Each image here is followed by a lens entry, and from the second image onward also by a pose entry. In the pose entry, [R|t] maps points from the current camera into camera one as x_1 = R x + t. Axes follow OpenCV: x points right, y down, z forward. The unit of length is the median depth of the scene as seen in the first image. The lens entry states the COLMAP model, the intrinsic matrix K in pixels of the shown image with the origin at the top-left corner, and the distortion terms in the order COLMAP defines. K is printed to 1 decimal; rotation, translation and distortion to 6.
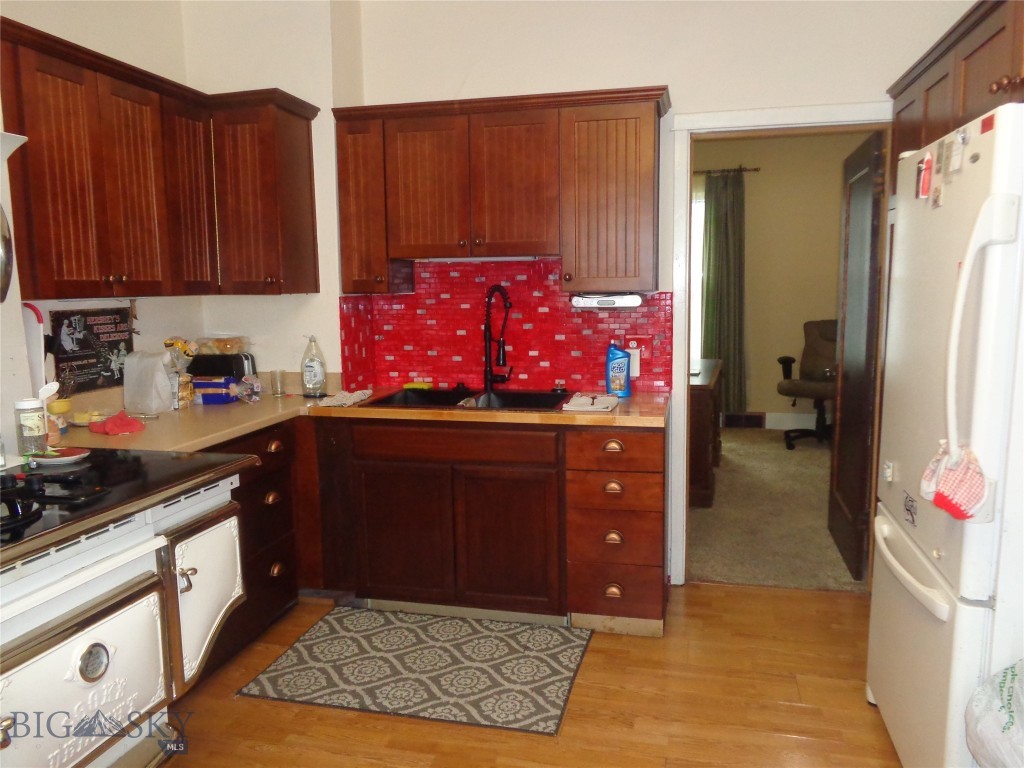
lens RADIAL K [[768.0, 0, 512.1], [0, 768.0, 383.4], [0, 0, 1]] dist [-0.009442, 0.009596]
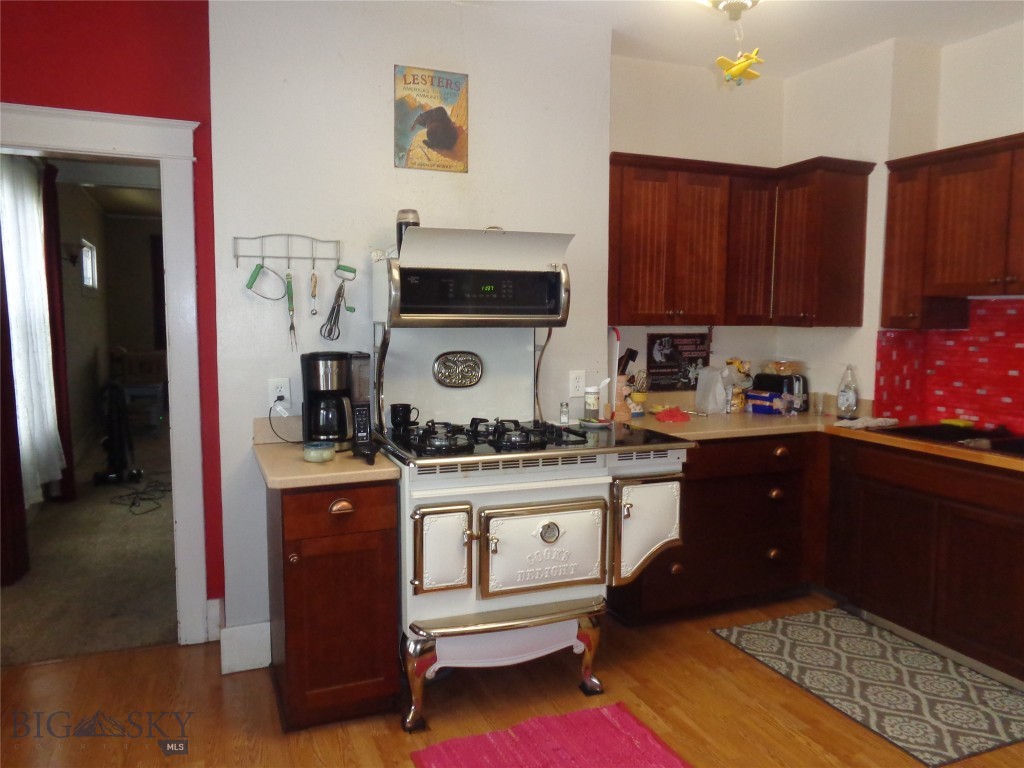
lens RADIAL K [[768.0, 0, 511.6], [0, 768.0, 384.4], [0, 0, 1]] dist [-0.009442, 0.009596]
pose [[0.582666, 0.089308, -0.807790, 0.411181], [-0.118464, 0.992661, 0.024298, -0.002059], [0.804032, 0.081536, 0.588969, -0.066996]]
